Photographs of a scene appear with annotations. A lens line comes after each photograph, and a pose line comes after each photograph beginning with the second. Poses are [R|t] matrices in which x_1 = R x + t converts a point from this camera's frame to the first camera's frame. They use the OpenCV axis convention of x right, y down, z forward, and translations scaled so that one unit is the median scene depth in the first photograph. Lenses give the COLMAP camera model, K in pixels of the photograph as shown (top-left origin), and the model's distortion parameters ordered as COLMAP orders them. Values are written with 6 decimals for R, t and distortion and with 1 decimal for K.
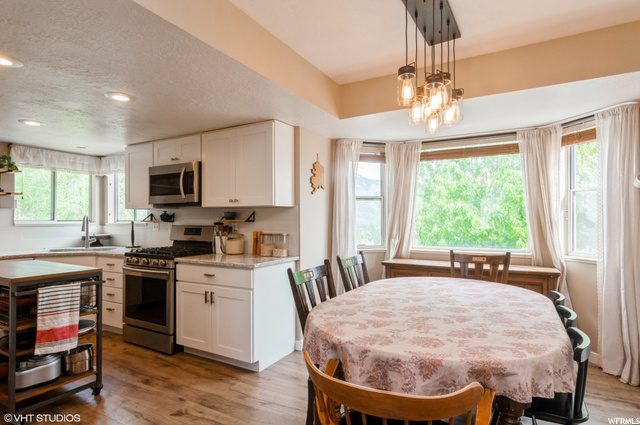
lens RADIAL K [[340.6, 0, 320.9], [0, 340.6, 217.7], [0, 0, 1]] dist [0.001034, 0.001231]
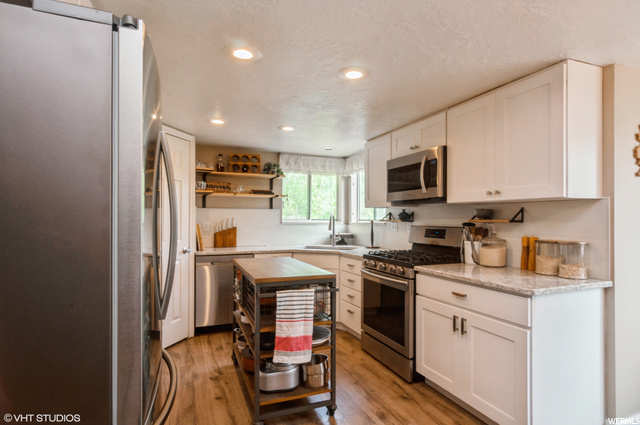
lens RADIAL K [[340.6, 0, 320.9], [0, 340.6, 217.7], [0, 0, 1]] dist [0.001034, 0.001231]
pose [[0.783782, 0.001104, -0.621035, -0.092648], [-0.000693, 0.999999, 0.000903, 0.001902], [0.621035, -0.000277, 0.783783, 0.209308]]
